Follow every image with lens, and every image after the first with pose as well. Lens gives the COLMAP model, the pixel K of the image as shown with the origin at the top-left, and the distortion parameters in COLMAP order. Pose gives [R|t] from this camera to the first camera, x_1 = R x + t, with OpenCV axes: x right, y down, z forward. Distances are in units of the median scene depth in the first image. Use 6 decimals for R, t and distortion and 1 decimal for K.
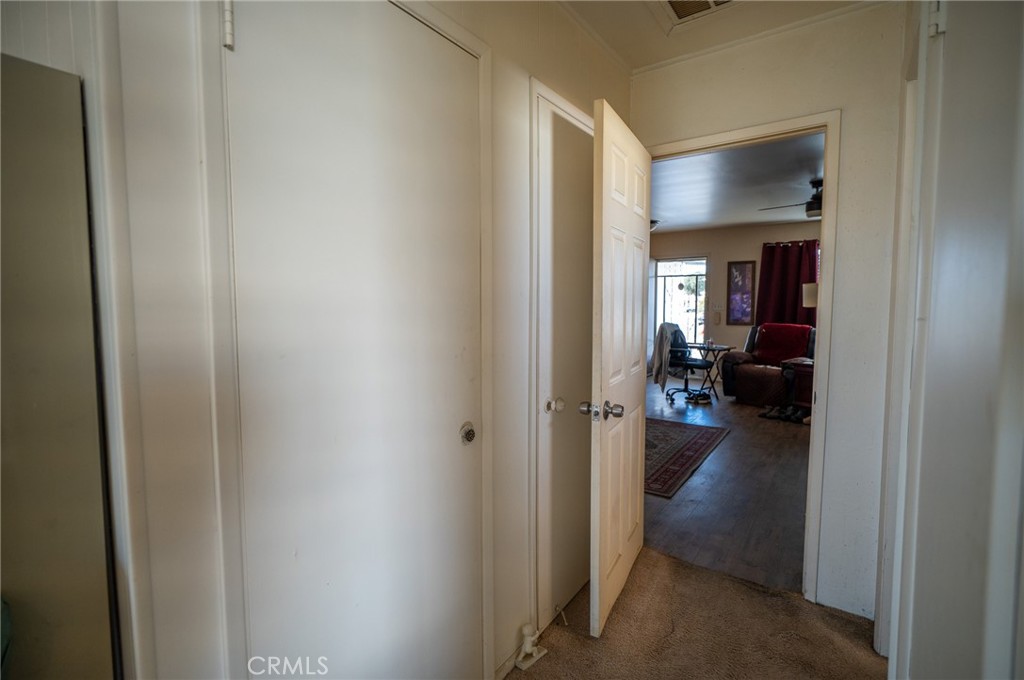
lens RADIAL K [[474.7, 0, 512.8], [0, 474.7, 335.3], [0, 0, 1]] dist [0.001967, 0.000529]
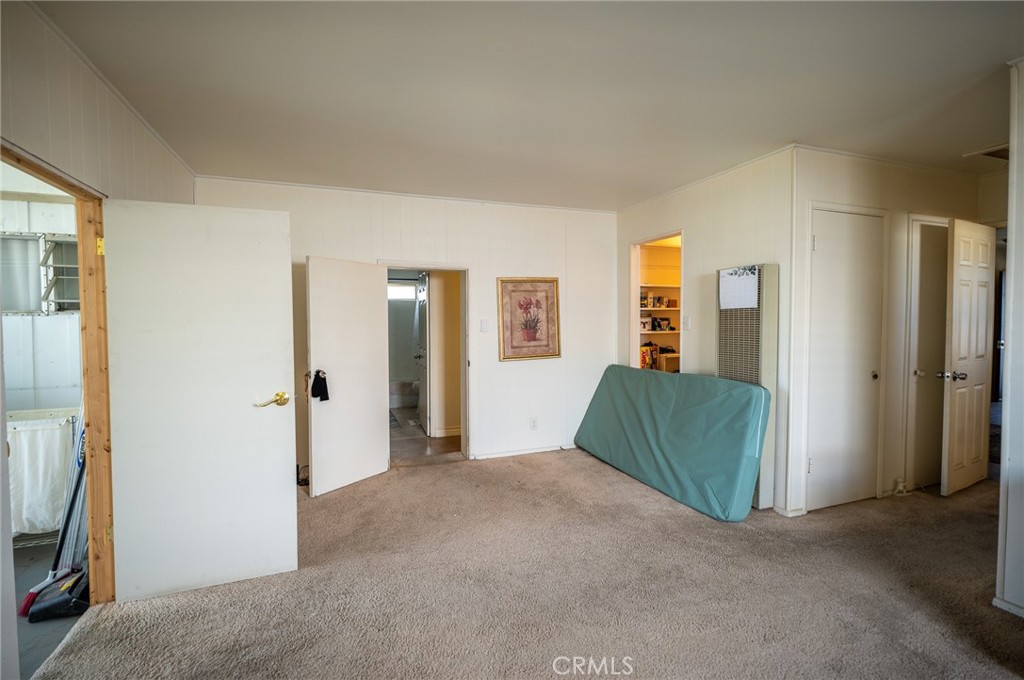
lens RADIAL K [[474.7, 0, 509.4], [0, 474.7, 340.1], [0, 0, 1]] dist [0.001967, 0.000529]
pose [[0.840157, 0.022929, -0.541858, -0.276635], [-0.043154, 0.998764, -0.024648, 0.134802], [0.540623, 0.044091, 0.840108, -1.596956]]
